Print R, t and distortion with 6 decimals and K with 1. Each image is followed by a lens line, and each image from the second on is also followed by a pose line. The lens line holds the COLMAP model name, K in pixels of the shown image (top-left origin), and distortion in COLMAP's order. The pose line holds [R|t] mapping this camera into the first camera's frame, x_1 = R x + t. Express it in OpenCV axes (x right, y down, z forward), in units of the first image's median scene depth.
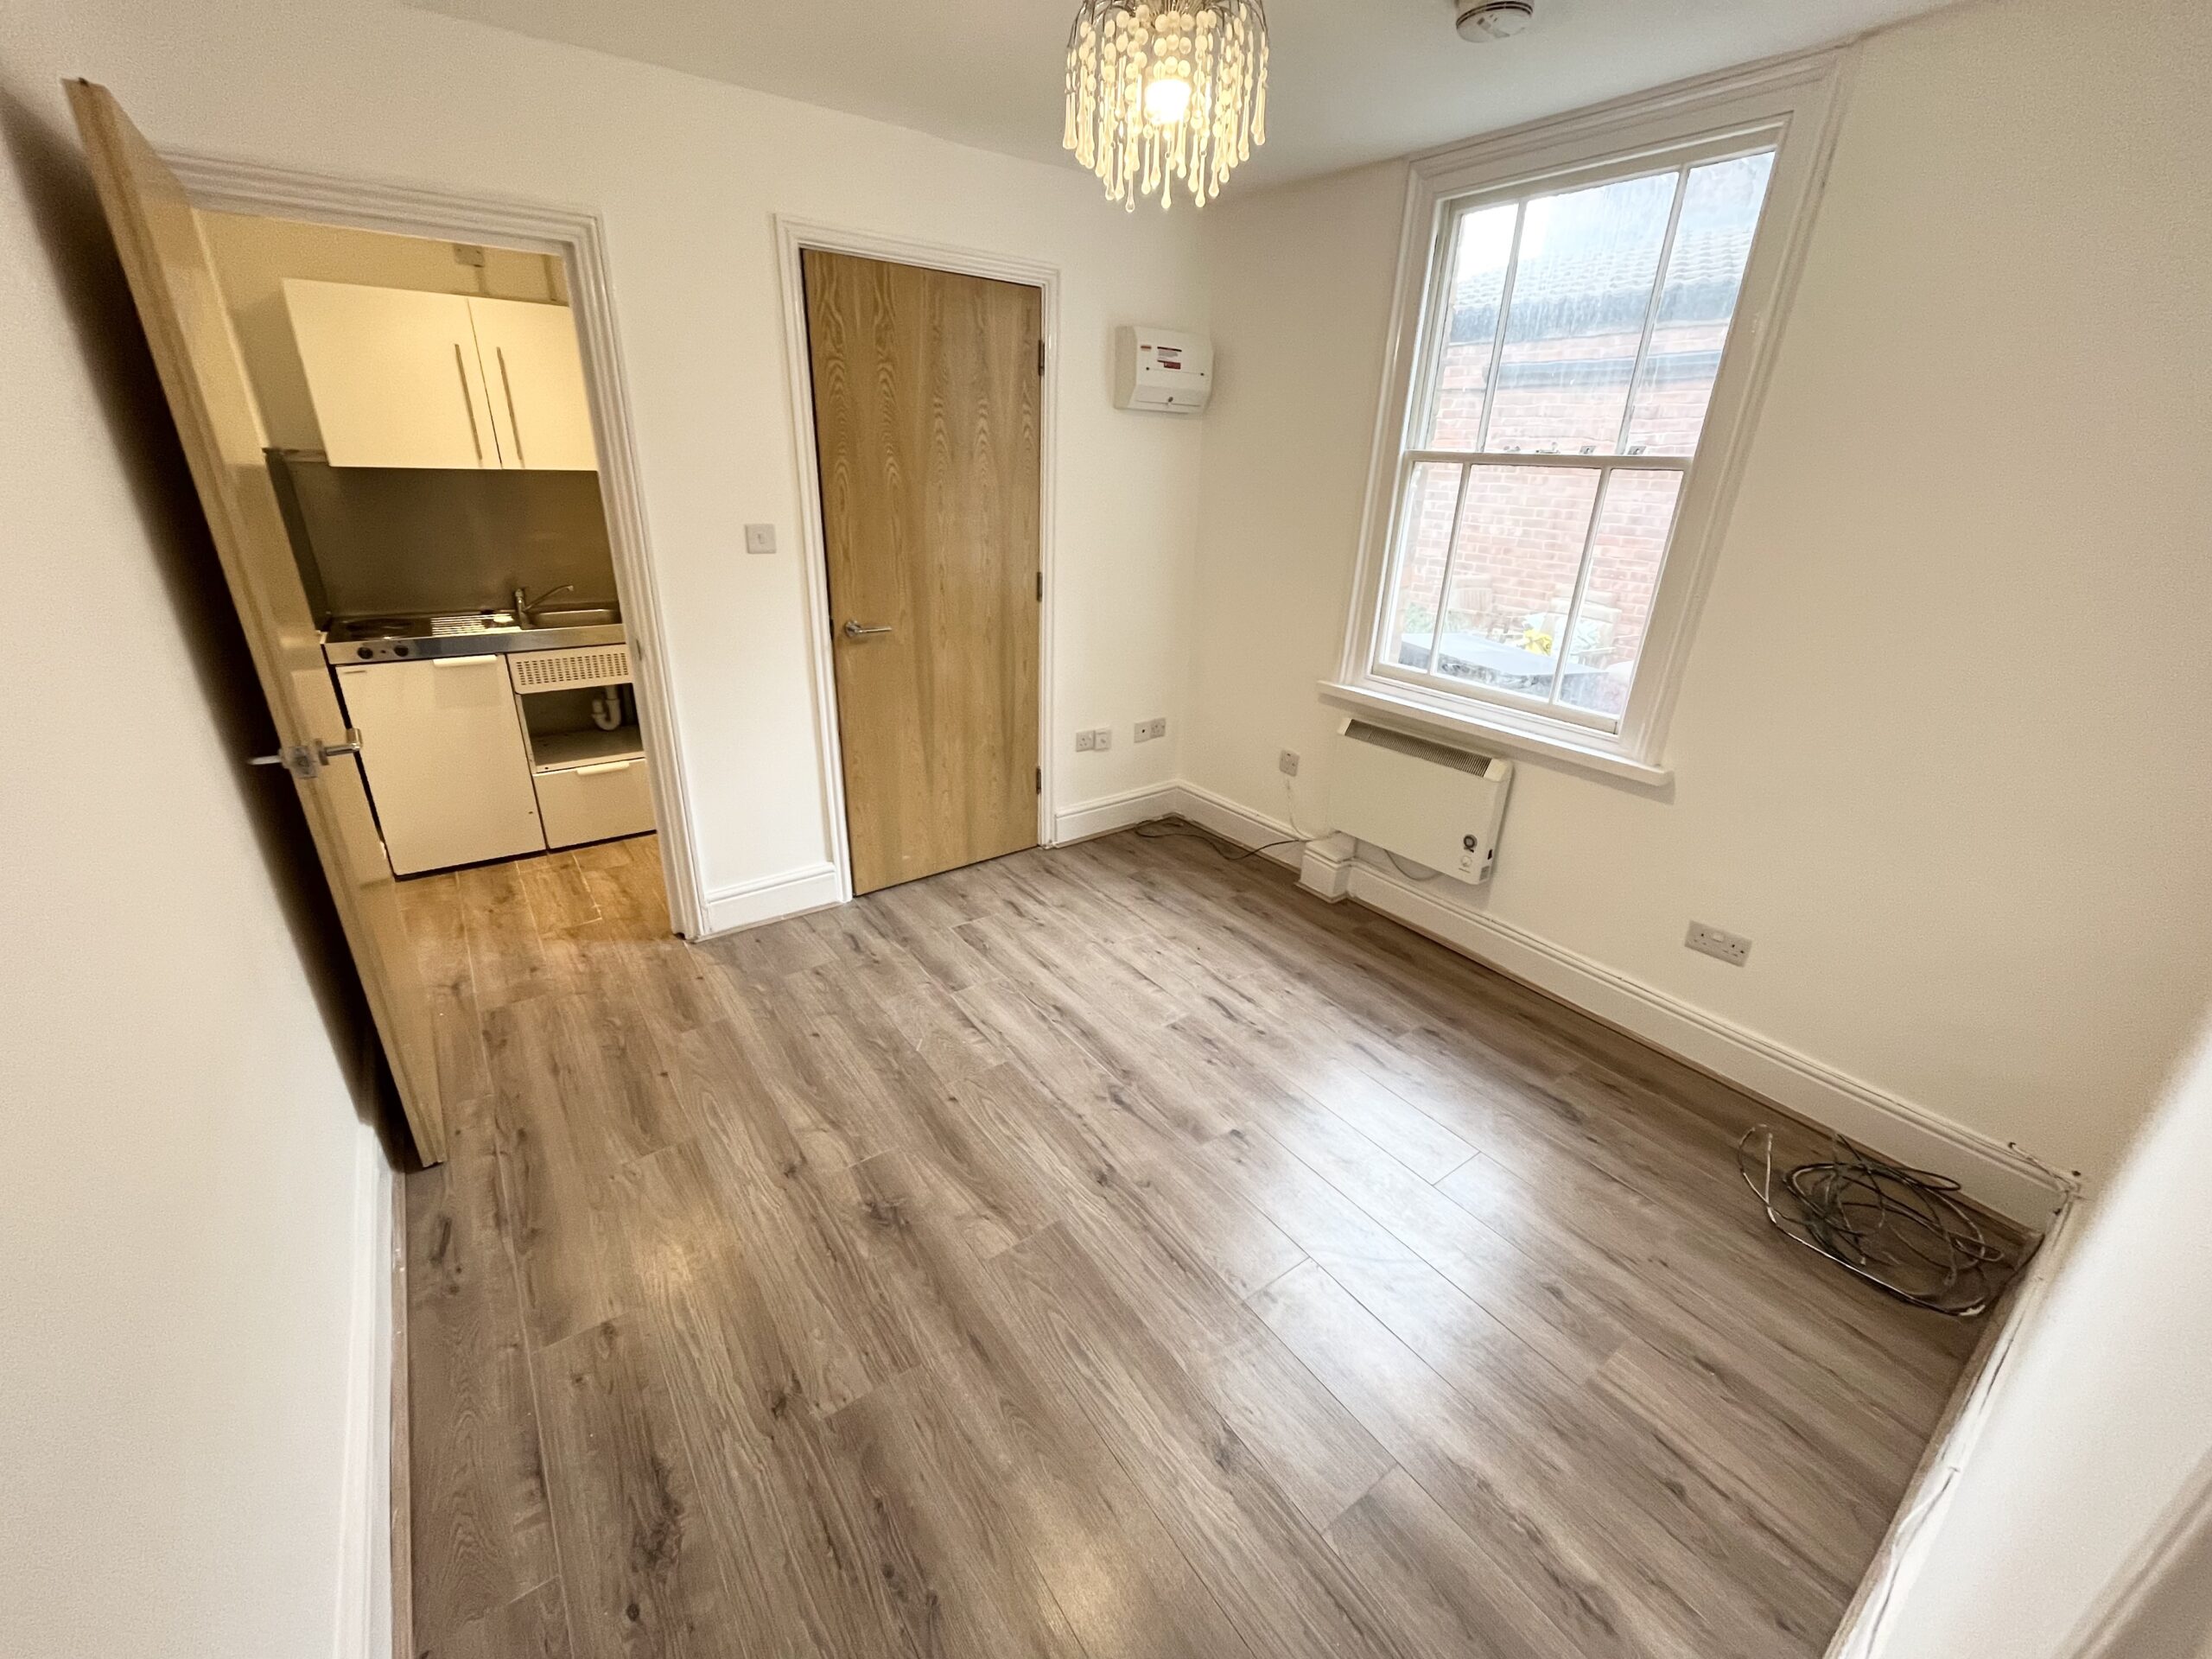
lens RADIAL K [[900.1, 0, 1102.5], [0, 900.1, 832.3], [0, 0, 1]] dist [-0.003162, 0.002251]
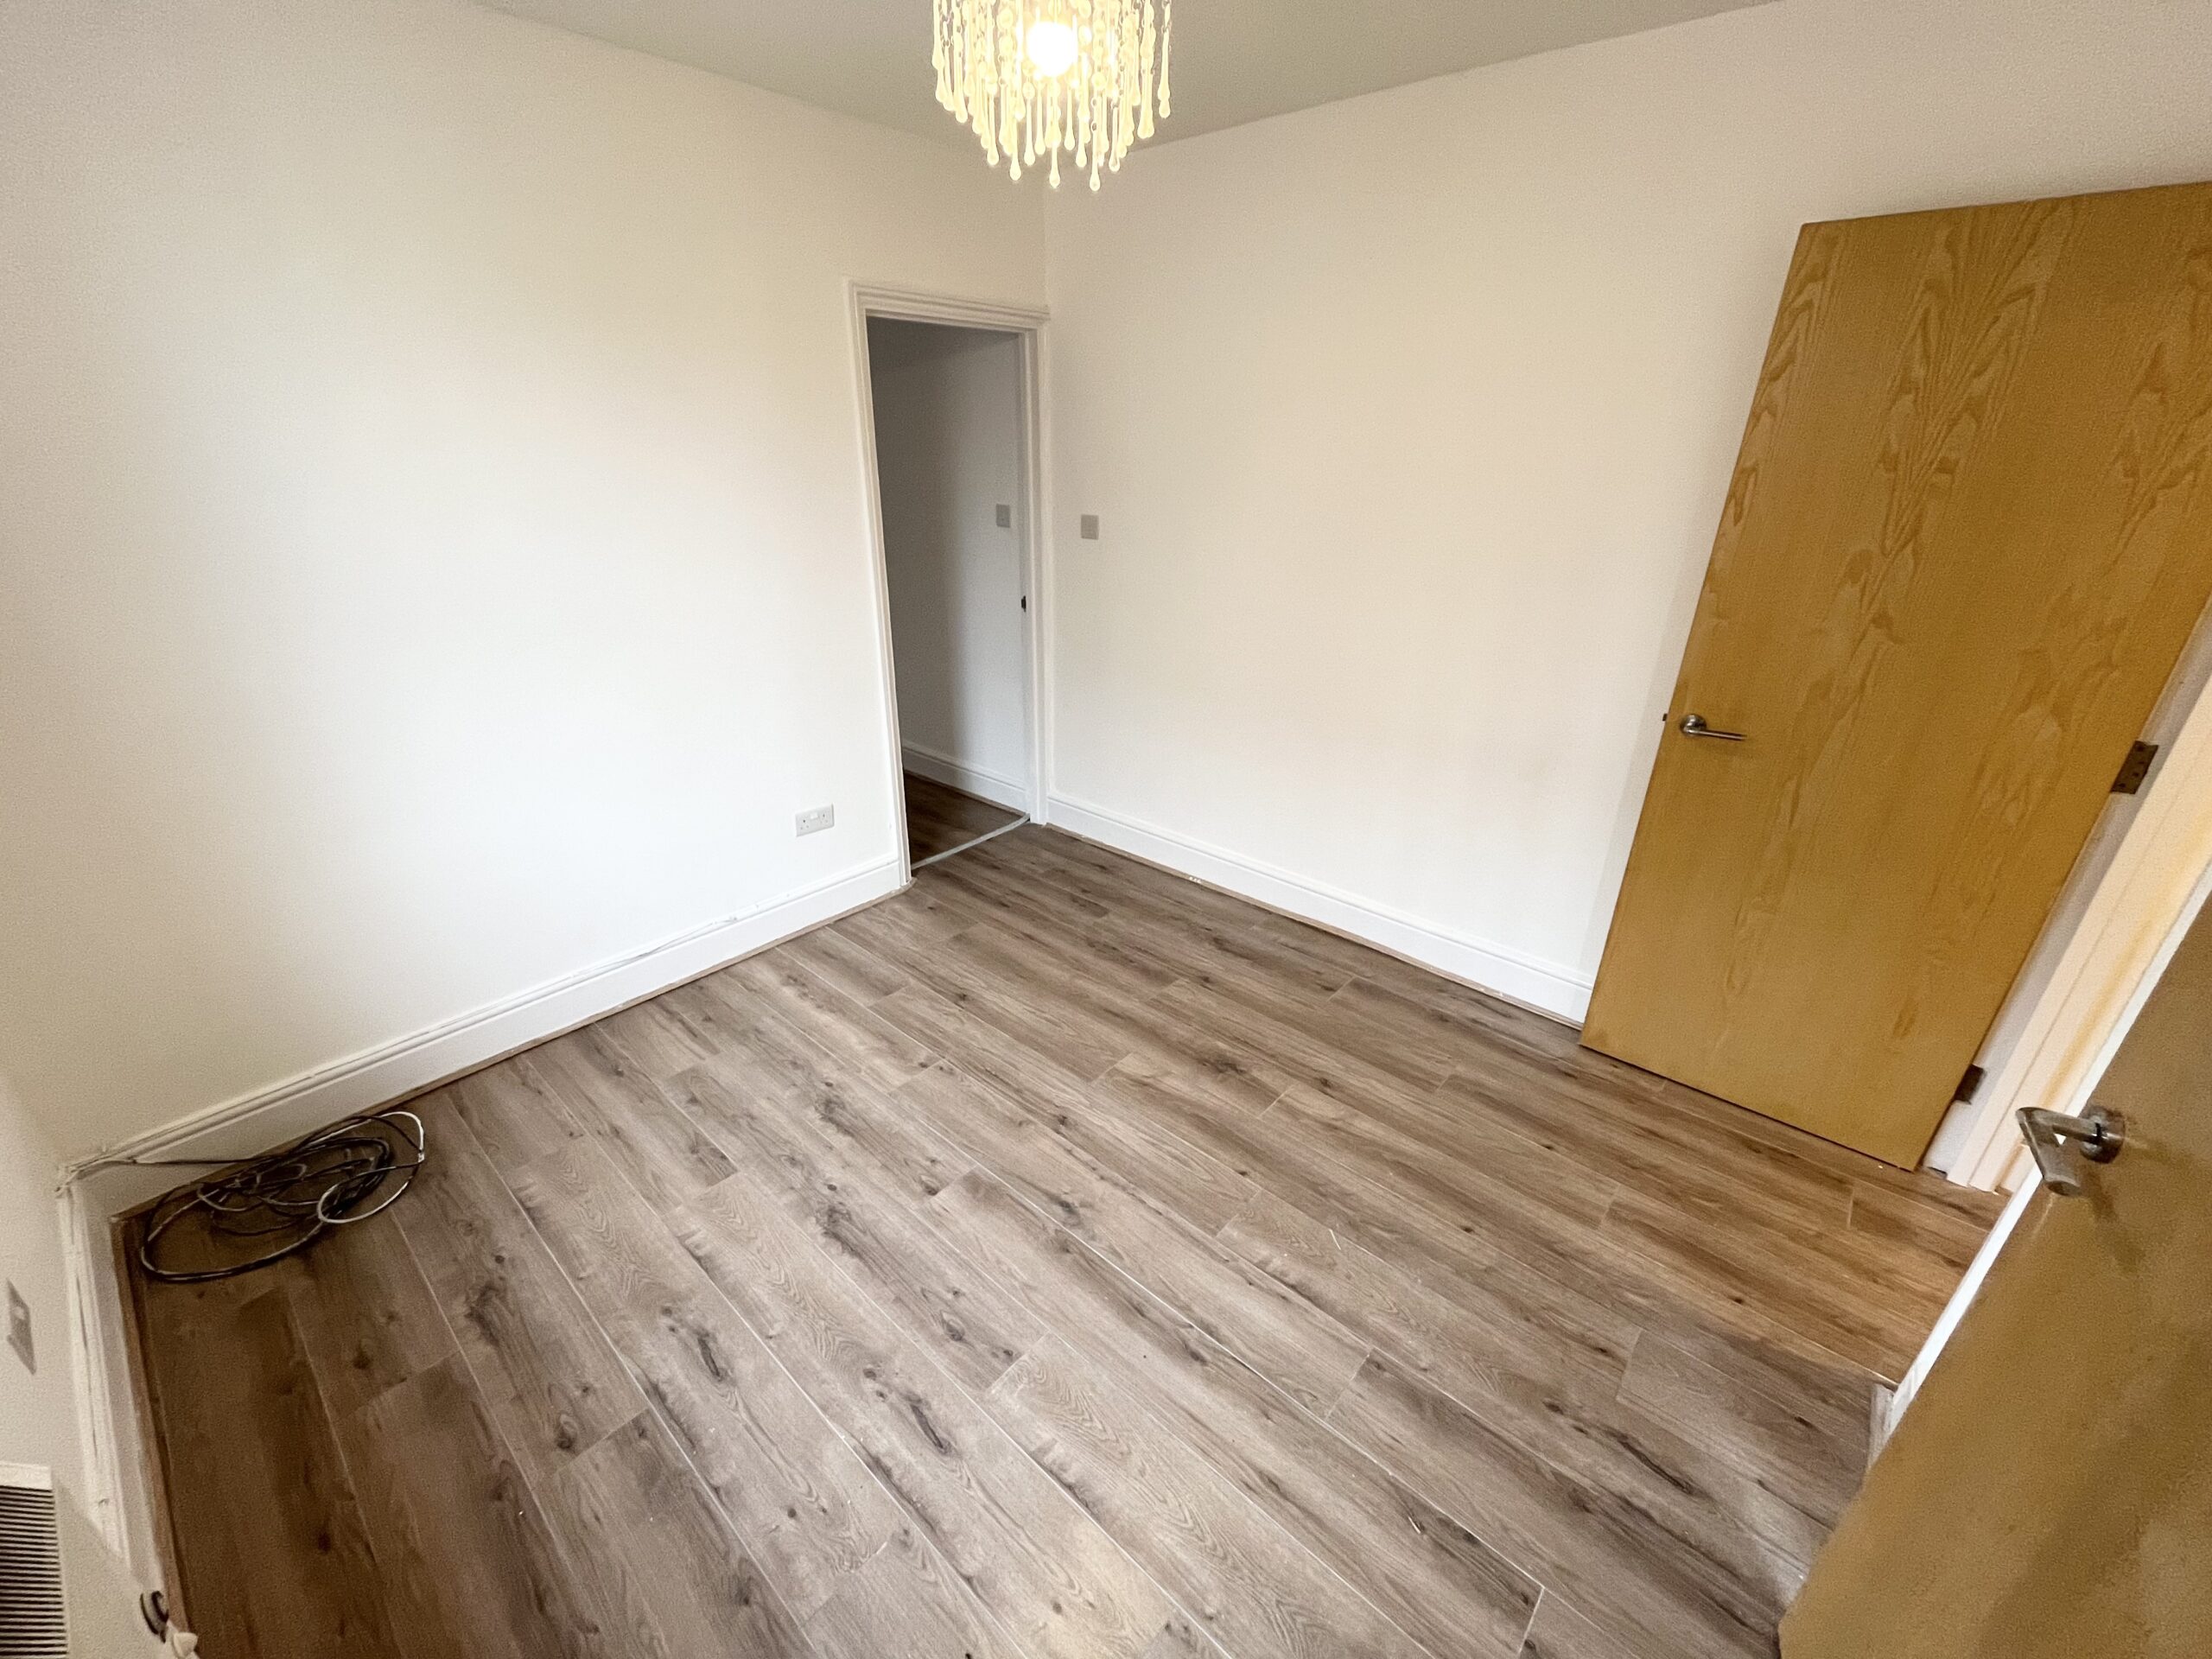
lens RADIAL K [[900.1, 0, 1102.5], [0, 900.1, 832.3], [0, 0, 1]] dist [-0.003162, 0.002251]
pose [[-0.975751, 0.046710, -0.213841, 0.159156], [-0.123739, 0.688158, 0.714932, -0.602376], [0.180551, 0.724056, -0.665691, 1.383331]]
